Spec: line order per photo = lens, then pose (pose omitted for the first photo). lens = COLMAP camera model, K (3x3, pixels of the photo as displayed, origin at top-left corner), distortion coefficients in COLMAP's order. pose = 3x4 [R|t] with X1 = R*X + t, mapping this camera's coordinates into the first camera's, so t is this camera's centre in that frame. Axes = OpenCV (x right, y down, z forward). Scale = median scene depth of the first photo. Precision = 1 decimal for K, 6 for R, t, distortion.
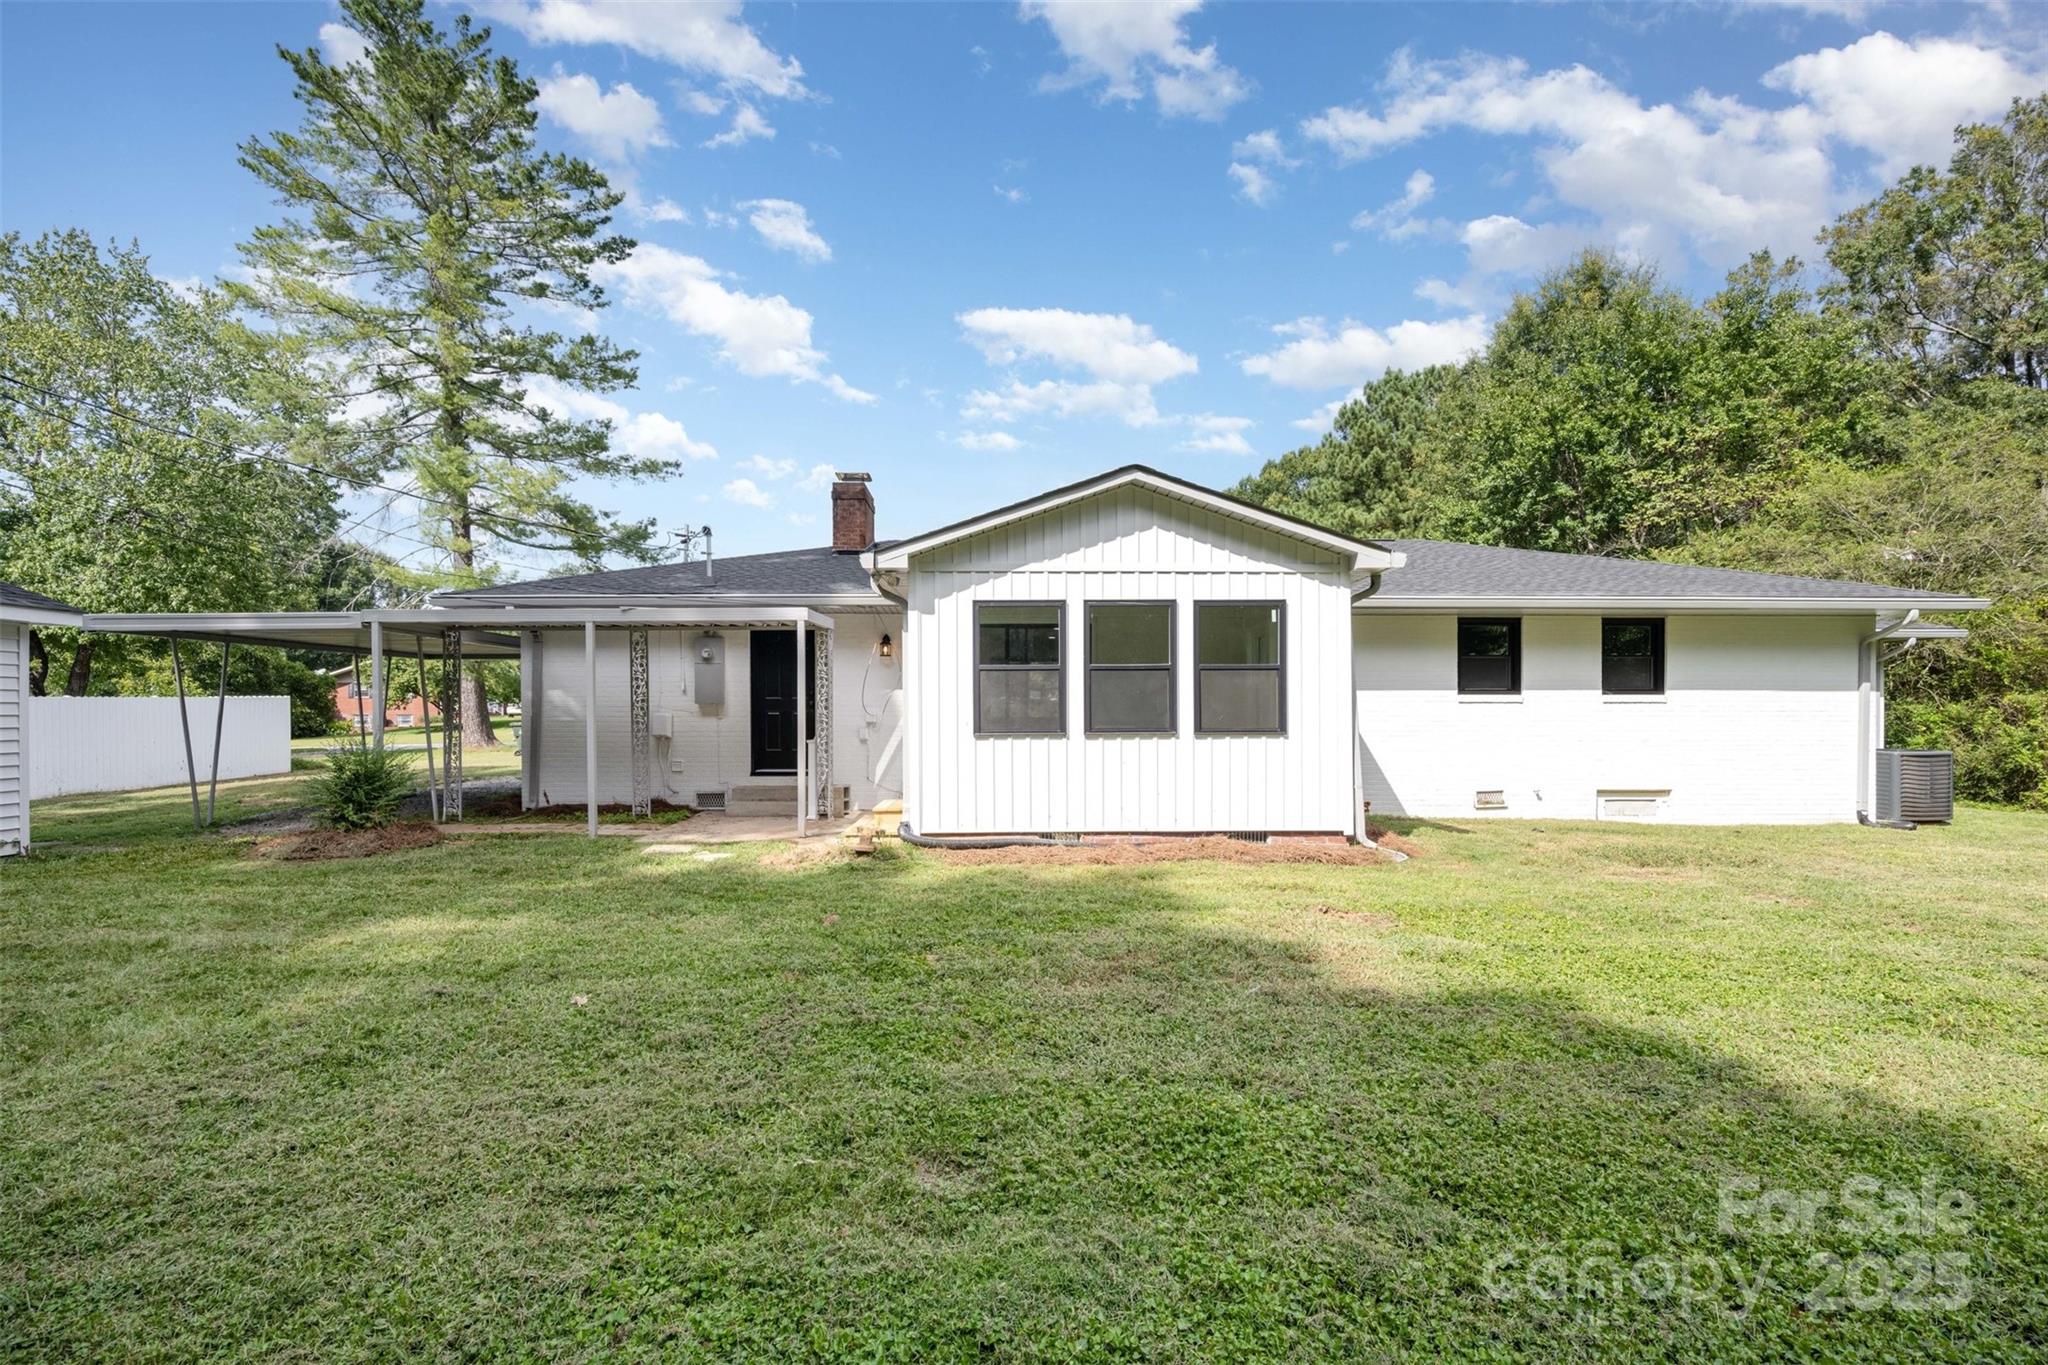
lens RADIAL K [[961.8, 0, 1022.9], [0, 961.8, 721.8], [0, 0, 1]] dist [0.002773, 0.000118]
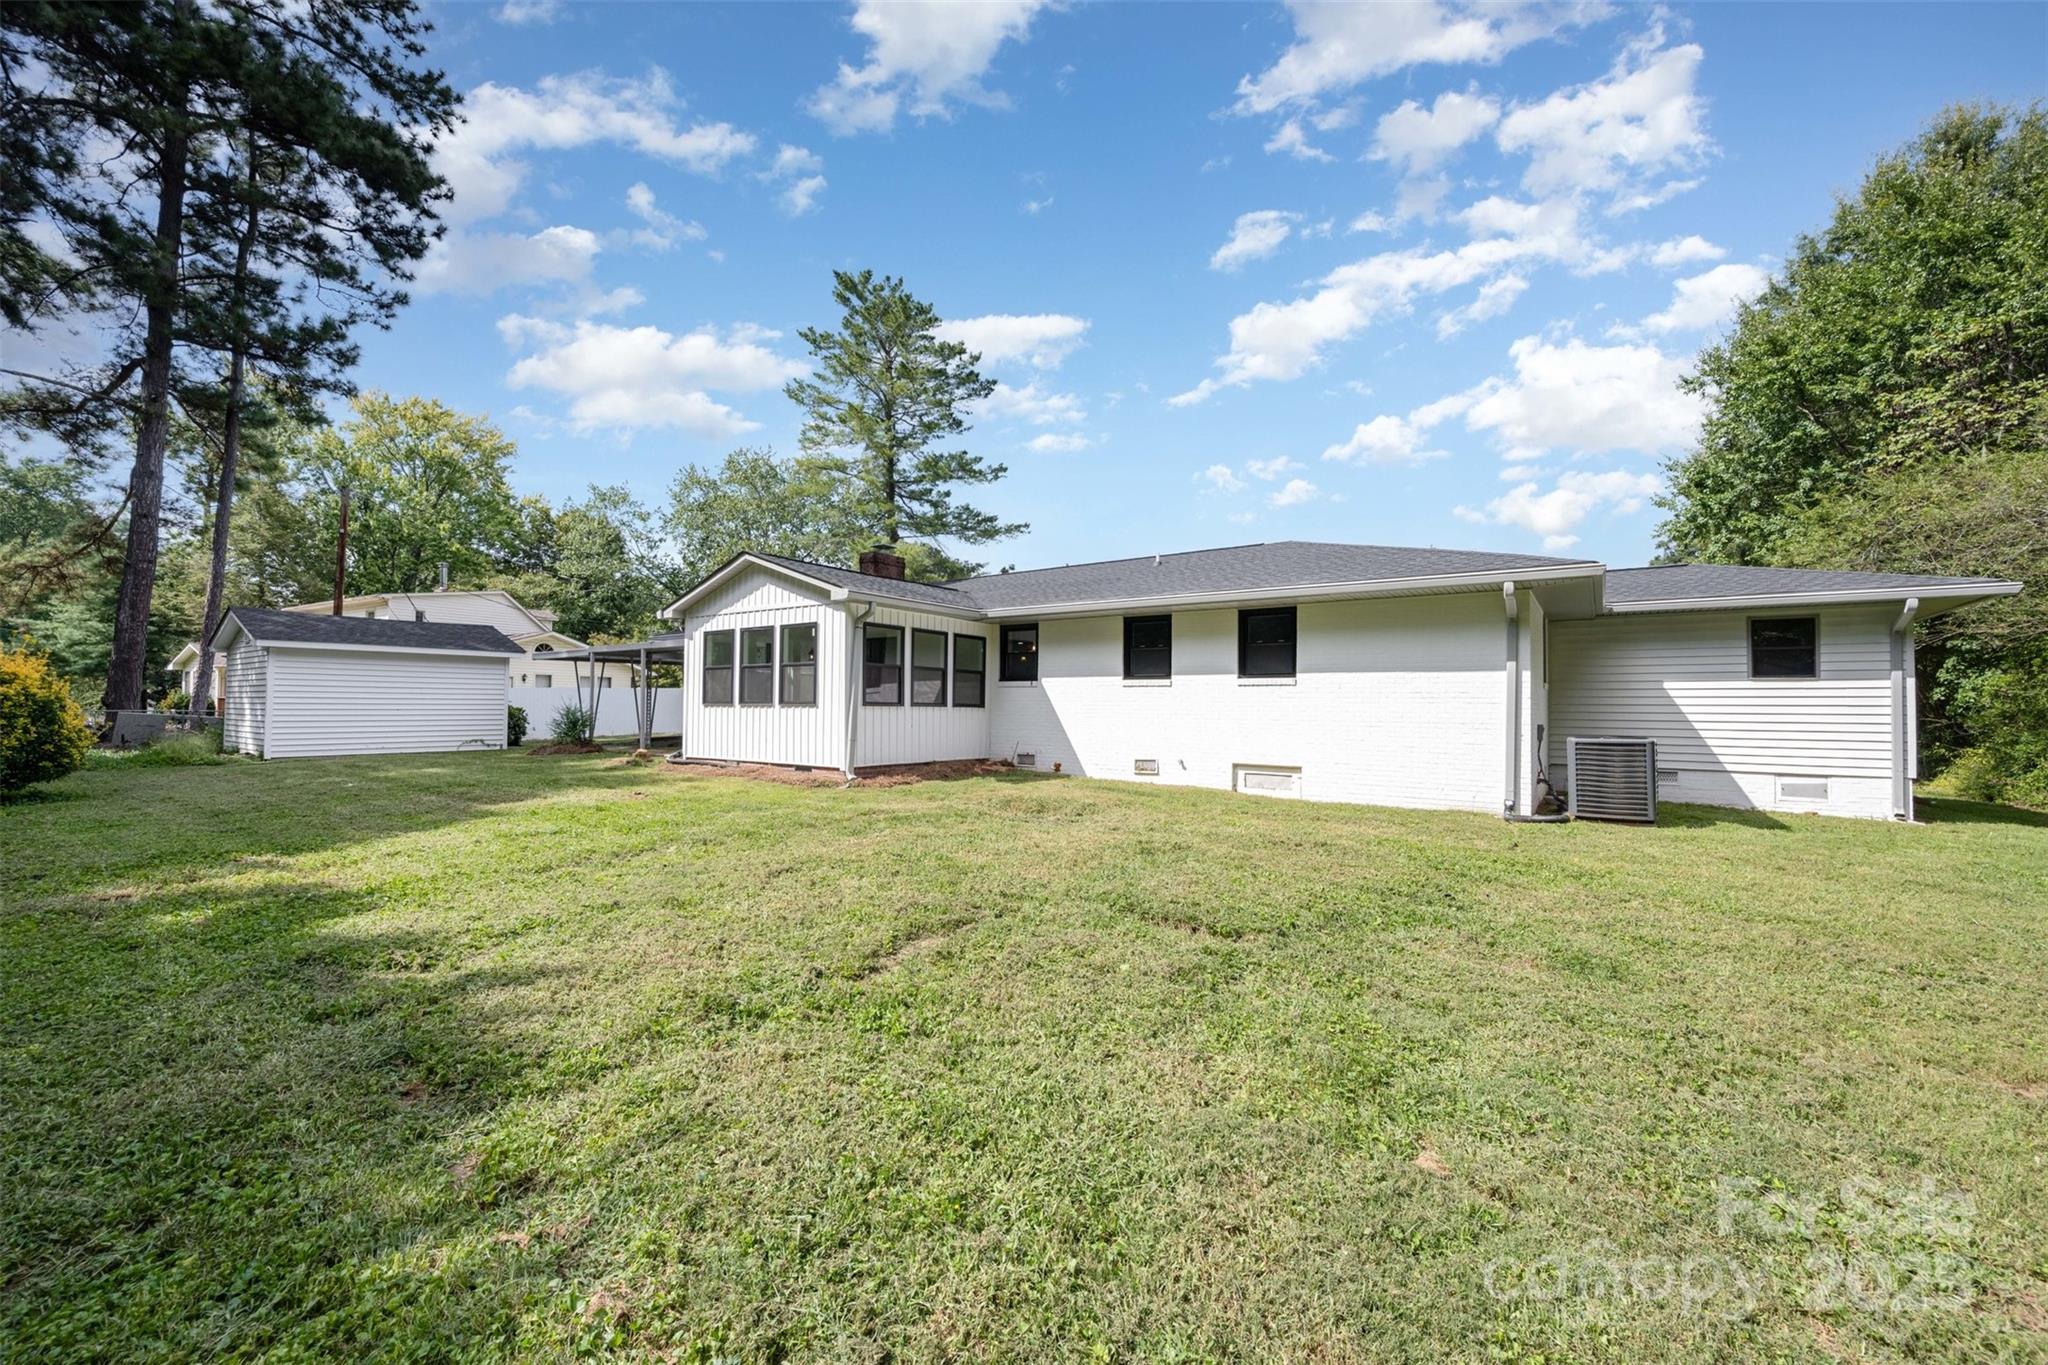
lens RADIAL K [[805.0, 0, 1016.2], [0, 805.0, 703.5], [0, 0, 1]] dist [-0.000542, 0.000126]
pose [[0.789737, 0.008179, -0.613391, 0.972610], [-0.011084, 0.999938, -0.000938, 0.004348], [0.613346, 0.007539, 0.789779, 0.104842]]
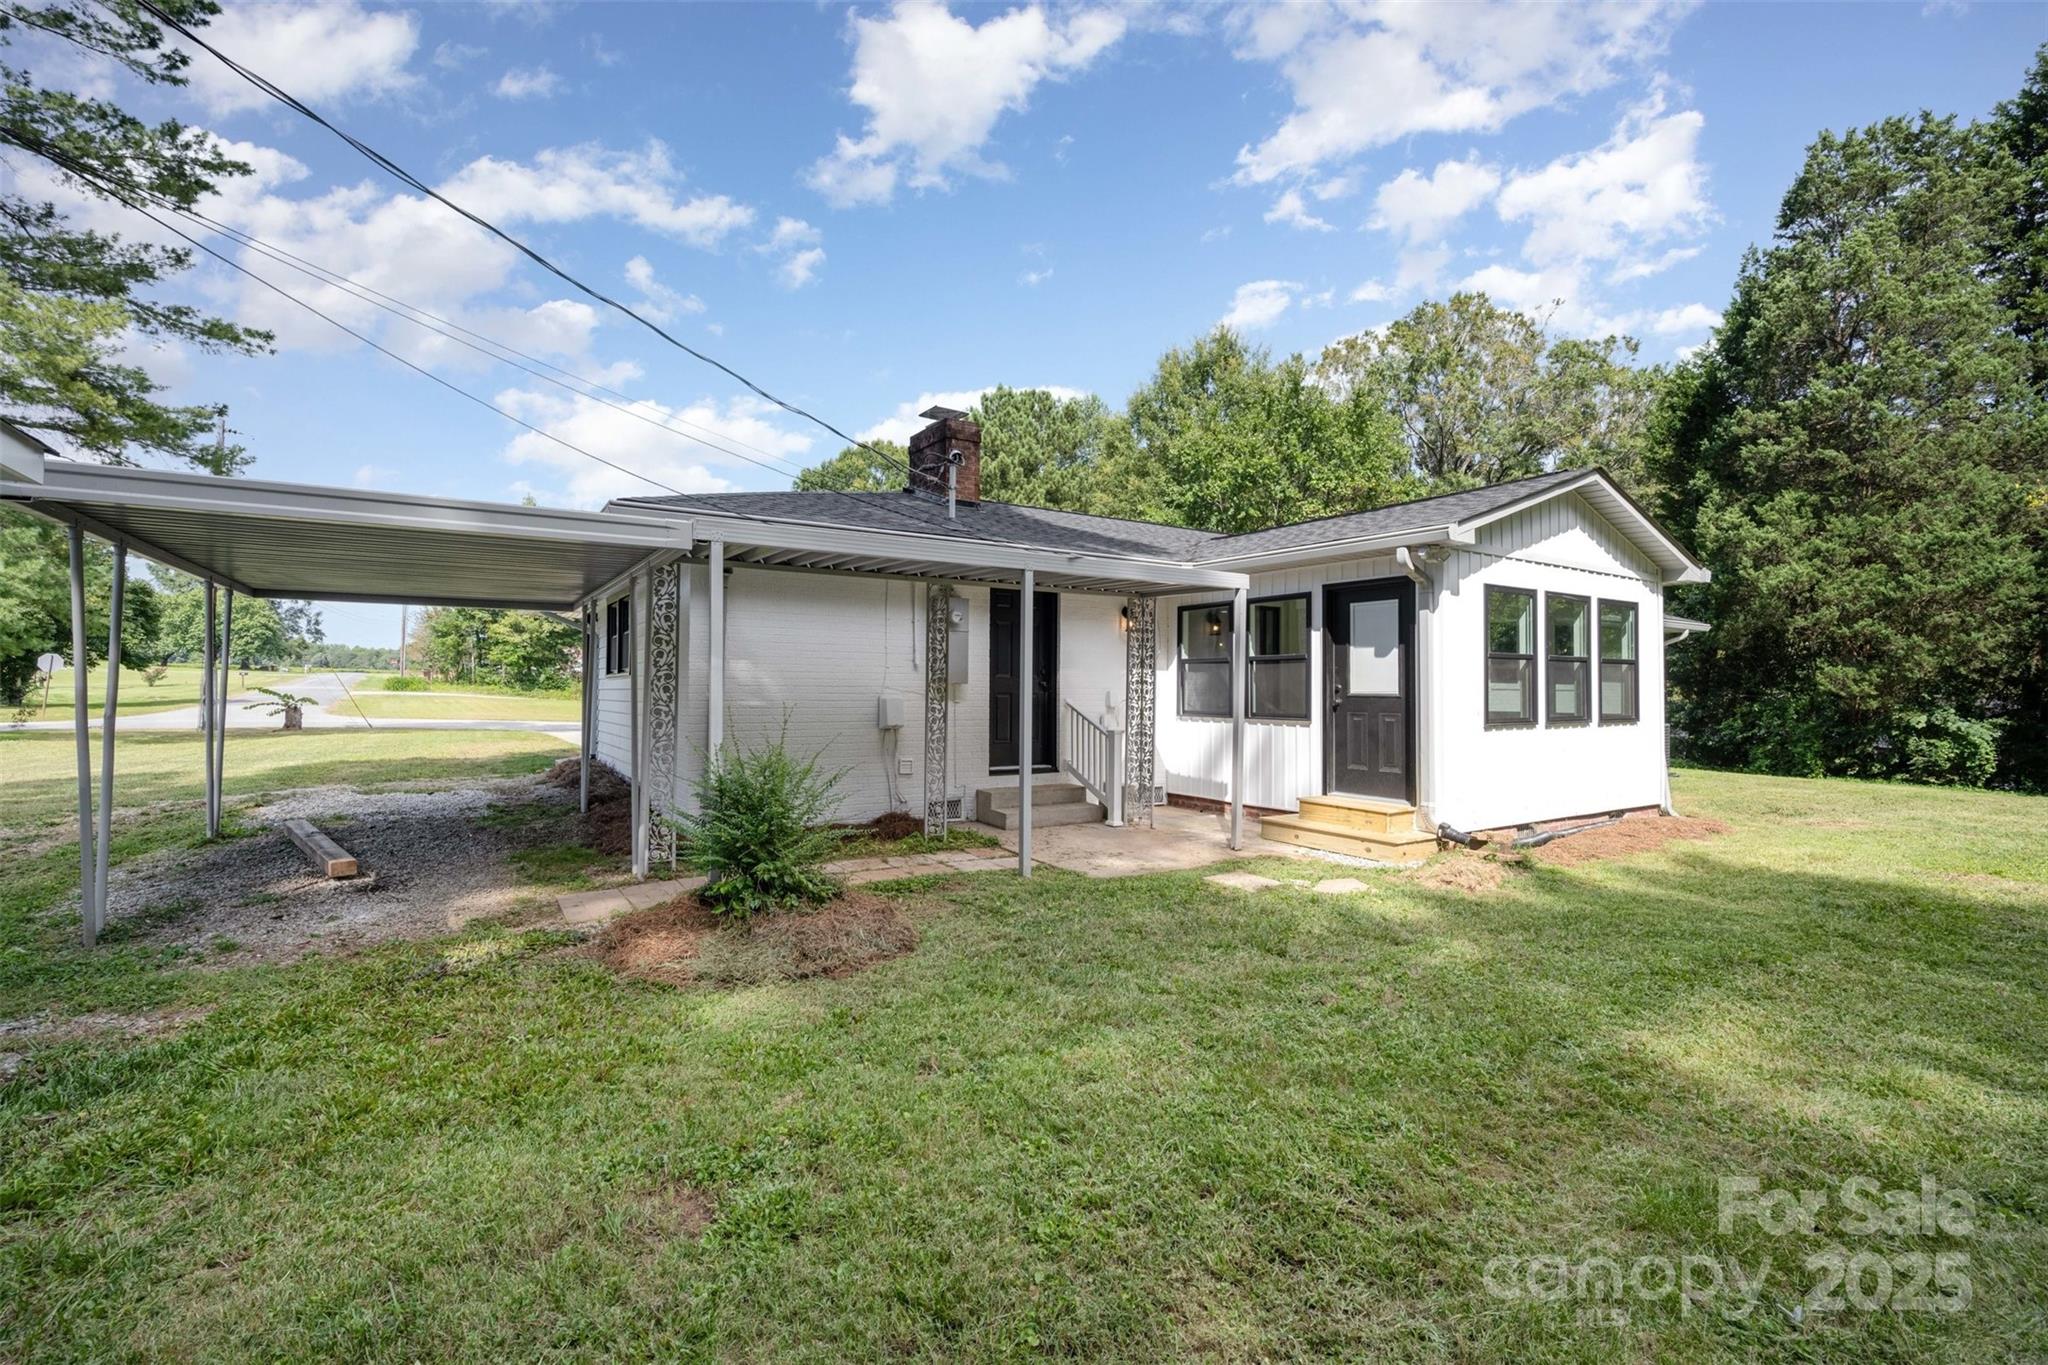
lens RADIAL K [[906.8, 0, 1024.0], [0, 906.8, 682.5], [0, 0, 1]] dist [-0.000011, -0.000120]
pose [[0.844635, 0.013127, 0.535182, -0.644373], [-0.006640, 0.999879, -0.014045, -0.009579], [-0.535302, 0.008310, 0.844620, 0.346124]]
